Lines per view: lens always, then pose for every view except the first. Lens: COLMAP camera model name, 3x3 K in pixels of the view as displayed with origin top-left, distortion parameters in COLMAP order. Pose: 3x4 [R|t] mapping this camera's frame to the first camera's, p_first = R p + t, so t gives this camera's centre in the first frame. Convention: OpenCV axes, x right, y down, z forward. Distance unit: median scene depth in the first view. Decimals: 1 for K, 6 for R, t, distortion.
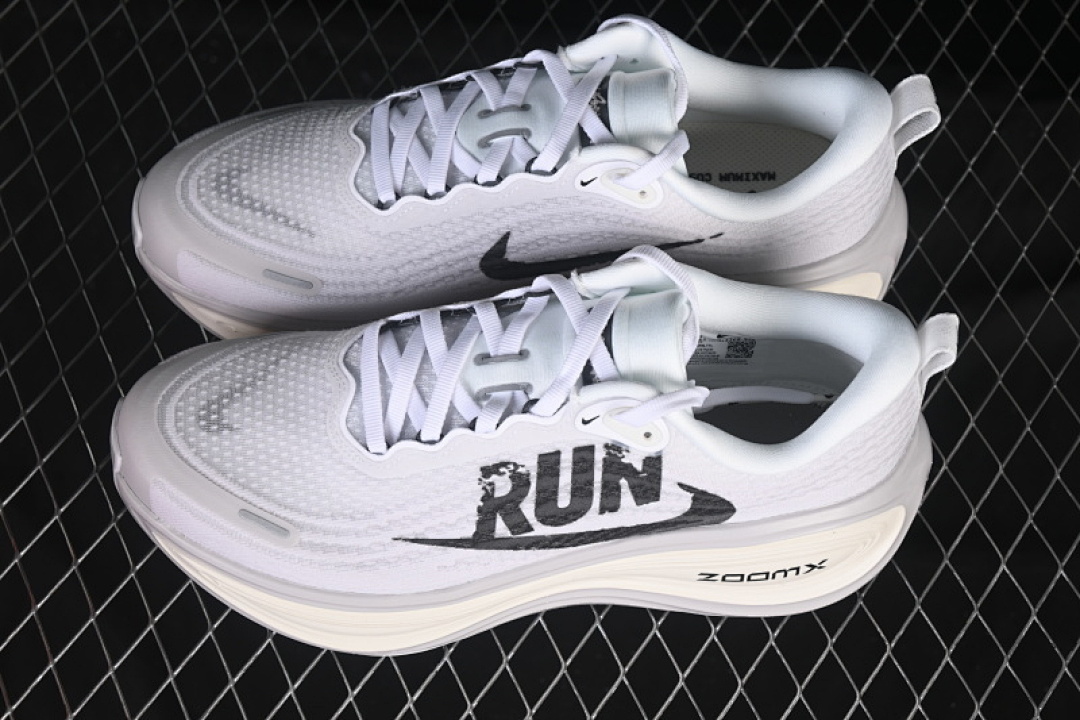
lens RADIAL K [[2428.2, 0, 532.8], [0, 2428.2, 360.8], [0, 0, 1]] dist [0.049232, 0.000000]
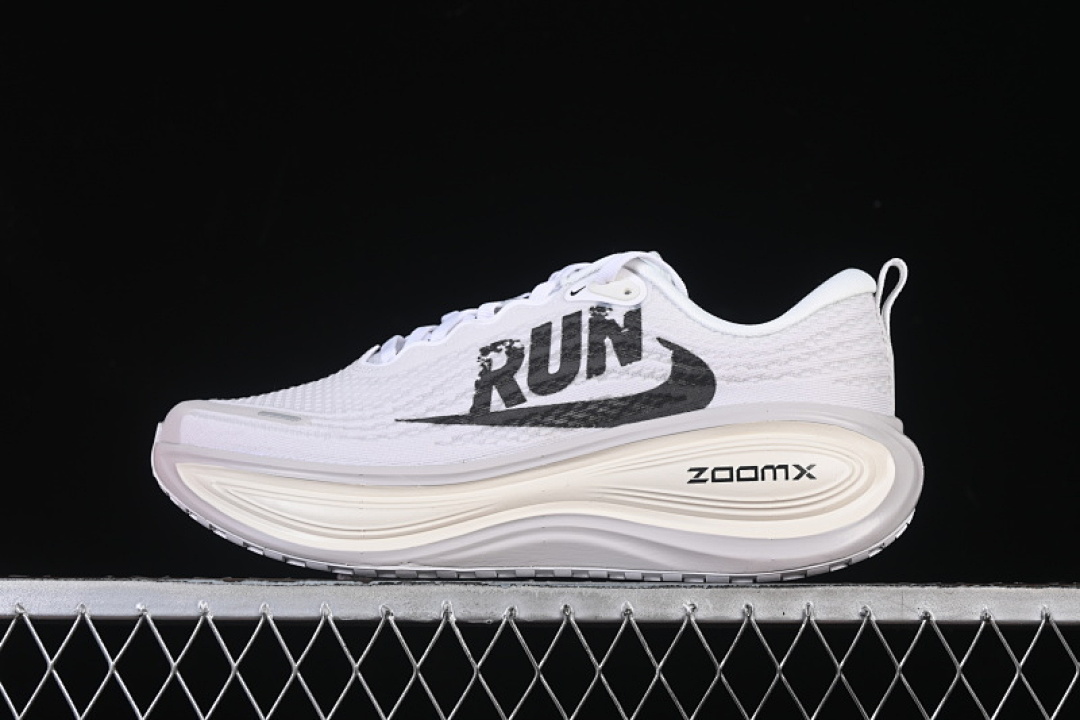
lens RADIAL K [[2428.2, 0, 545.7], [0, 2428.2, 352.6], [0, 0, 1]] dist [0.049232, 0.000000]
pose [[0.991754, -0.054494, -0.115994, 0.135248], [-0.080744, 0.437167, -0.895749, 1.026437], [0.099521, 0.897728, 0.429162, 0.530181]]
